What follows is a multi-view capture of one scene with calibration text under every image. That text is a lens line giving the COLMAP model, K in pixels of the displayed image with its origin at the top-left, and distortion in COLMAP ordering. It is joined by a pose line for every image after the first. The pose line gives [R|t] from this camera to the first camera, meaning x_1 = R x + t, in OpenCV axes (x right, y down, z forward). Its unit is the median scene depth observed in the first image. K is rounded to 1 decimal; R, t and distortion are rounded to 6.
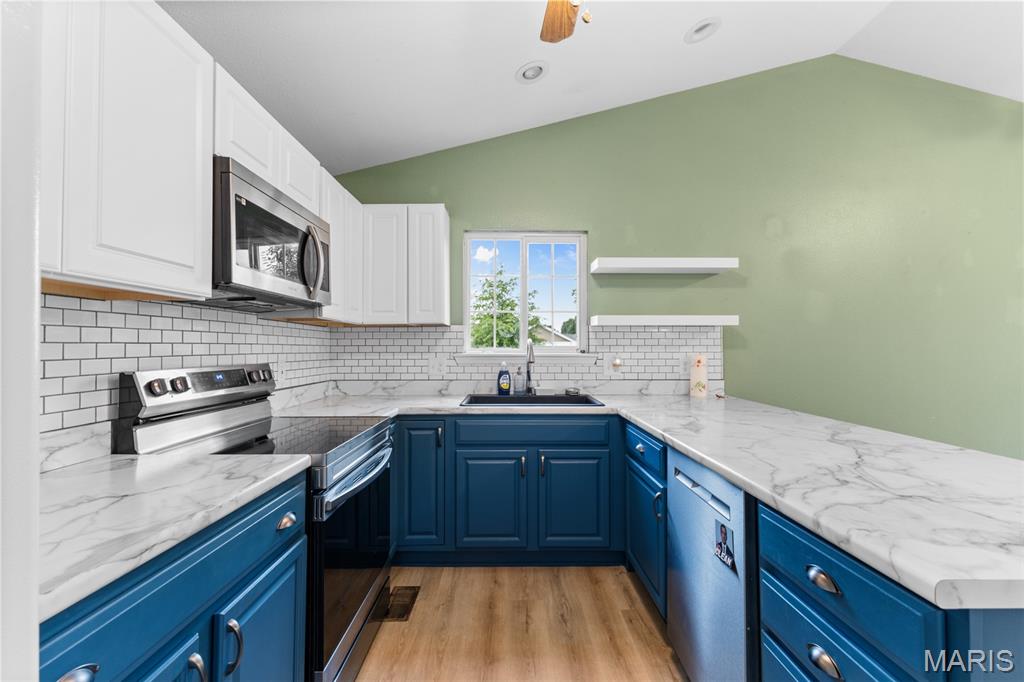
lens RADIAL K [[447.1, 0, 511.3], [0, 447.1, 346.2], [0, 0, 1]] dist [0.006797, -0.001327]
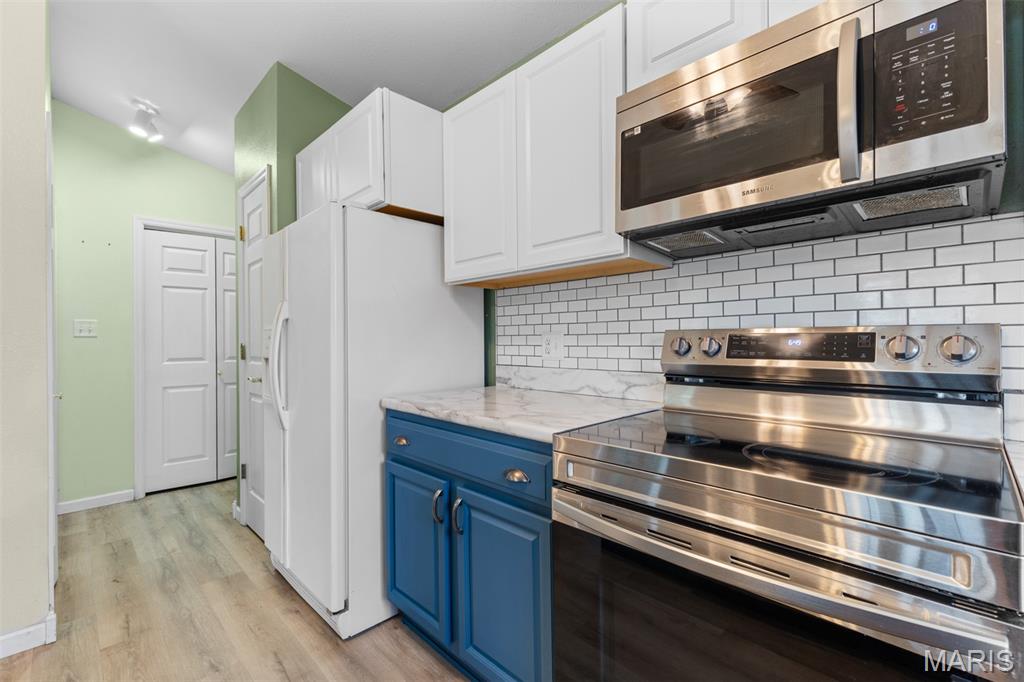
lens RADIAL K [[447.1, 0, 508.3], [0, 447.1, 339.7], [0, 0, 1]] dist [0.006797, -0.001327]
pose [[-0.728688, 0.003637, -0.684837, 0.196199], [0.009647, 0.999941, -0.004954, 0.065063], [0.684778, -0.010216, -0.728680, 1.326010]]
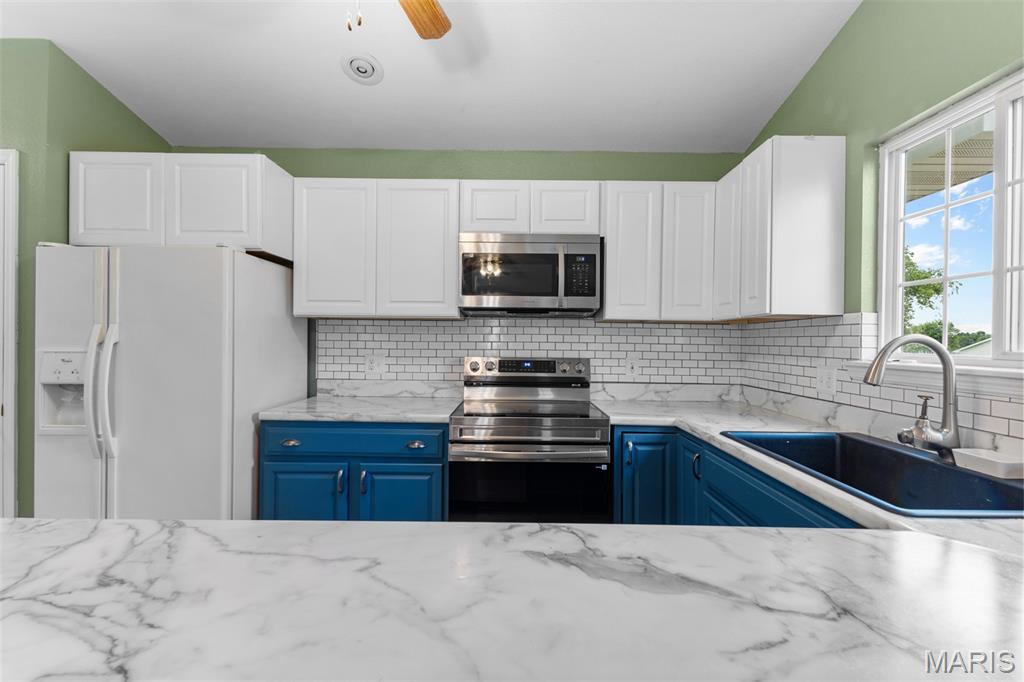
lens RADIAL K [[447.1, 0, 513.8], [0, 447.1, 341.1], [0, 0, 1]] dist [0.006797, -0.001327]
pose [[-0.024597, 0.002182, -0.999695, 0.943550], [-0.006692, 0.999975, 0.002347, -0.015416], [0.999675, 0.006747, -0.024582, 1.106579]]
